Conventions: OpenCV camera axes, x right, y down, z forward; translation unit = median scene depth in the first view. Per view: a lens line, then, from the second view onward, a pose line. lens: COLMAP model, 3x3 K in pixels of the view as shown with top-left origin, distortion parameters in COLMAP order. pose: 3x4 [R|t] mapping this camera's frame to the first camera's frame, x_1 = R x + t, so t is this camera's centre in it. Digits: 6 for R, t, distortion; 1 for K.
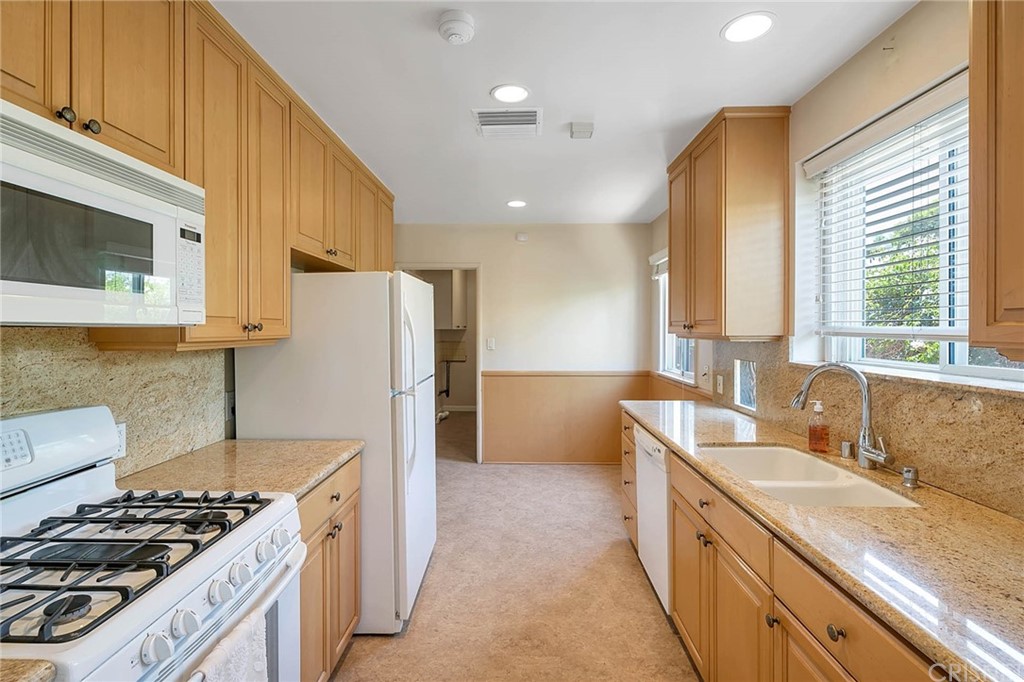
lens RADIAL K [[493.9, 0, 505.5], [0, 493.9, 335.6], [0, 0, 1]] dist [0.000762, -0.003347]
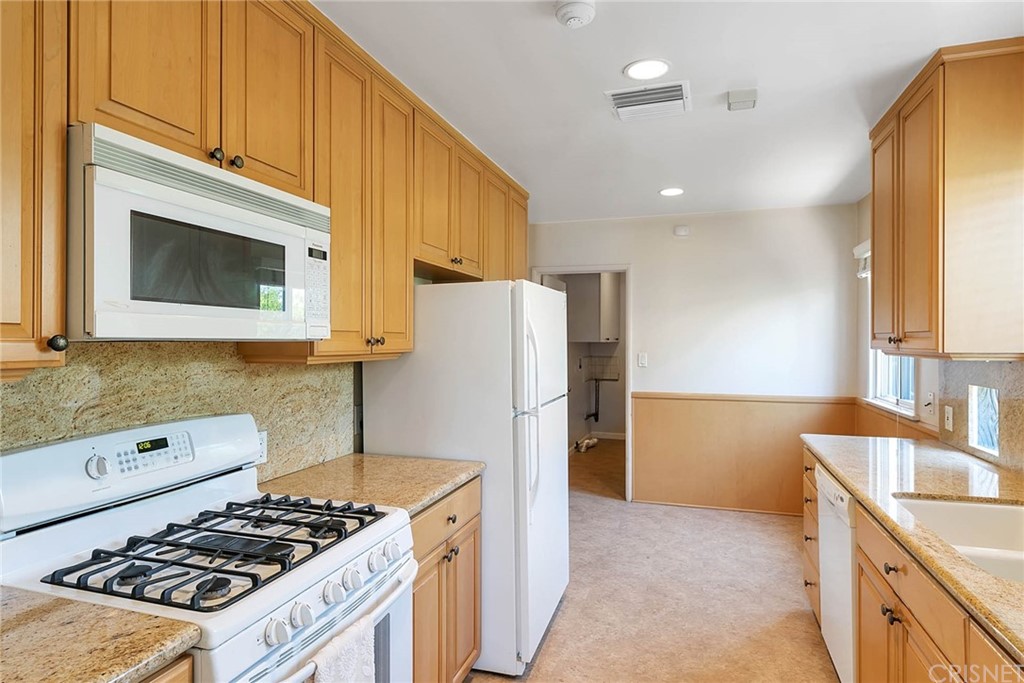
lens RADIAL K [[583.3, 0, 495.4], [0, 583.3, 348.7], [0, 0, 1]] dist [-0.008013, -0.000262]
pose [[0.954356, 0.005181, -0.298626, 0.061071], [-0.005211, 0.999986, 0.000695, -0.003189], [0.298626, 0.000893, 0.954370, -0.043065]]
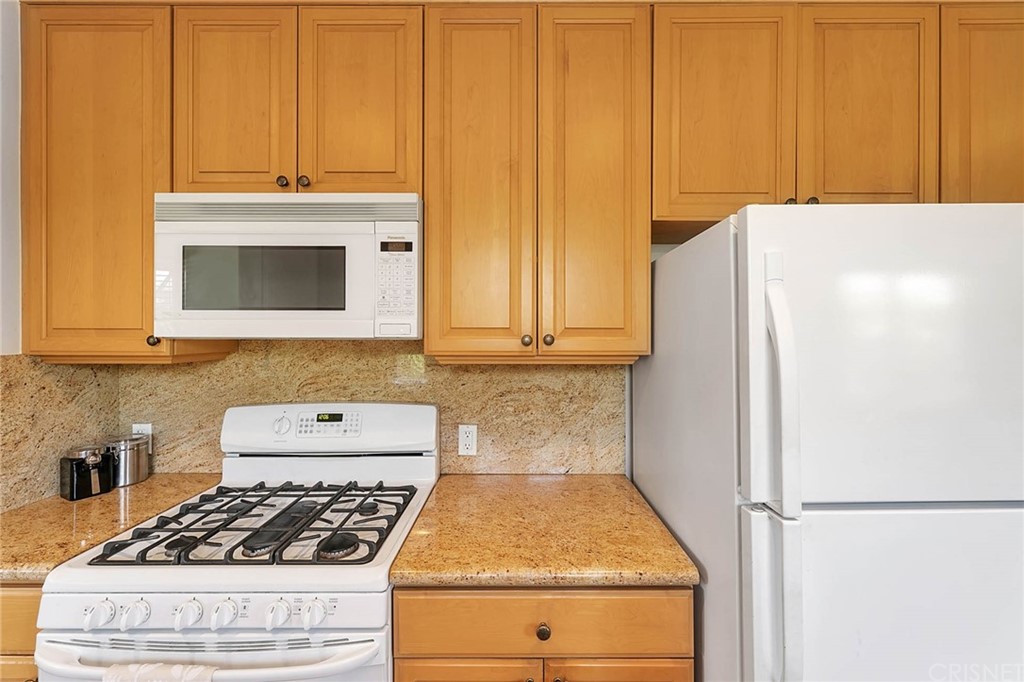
lens RADIAL K [[418.9, 0, 514.6], [0, 418.9, 332.7], [0, 0, 1]] dist [0.000670, -0.000958]
pose [[0.018601, -0.006053, -0.999809, 0.188710], [-0.013265, 0.999892, -0.006300, -0.032665], [0.999739, 0.013380, 0.018518, 1.513542]]
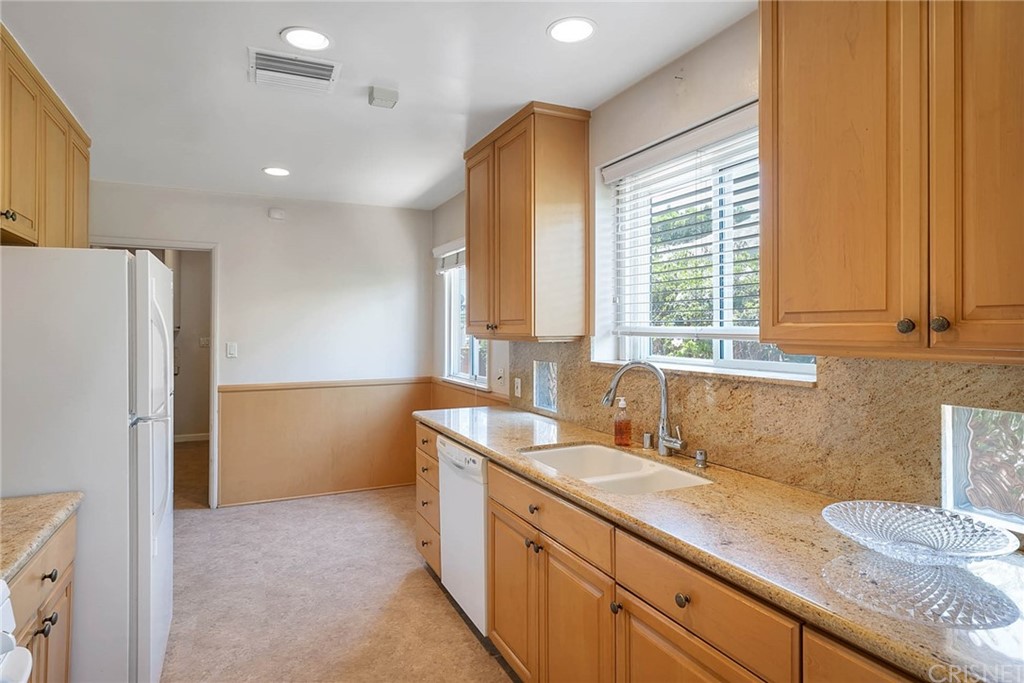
lens RADIAL K [[583.3, 0, 511.4], [0, 583.3, 336.8], [0, 0, 1]] dist [-0.008013, -0.000262]
pose [[0.890821, -0.006324, 0.454311, -0.120070], [0.007165, 0.999974, -0.000129, 0.001282], [-0.454299, 0.003370, 0.890843, -0.000868]]
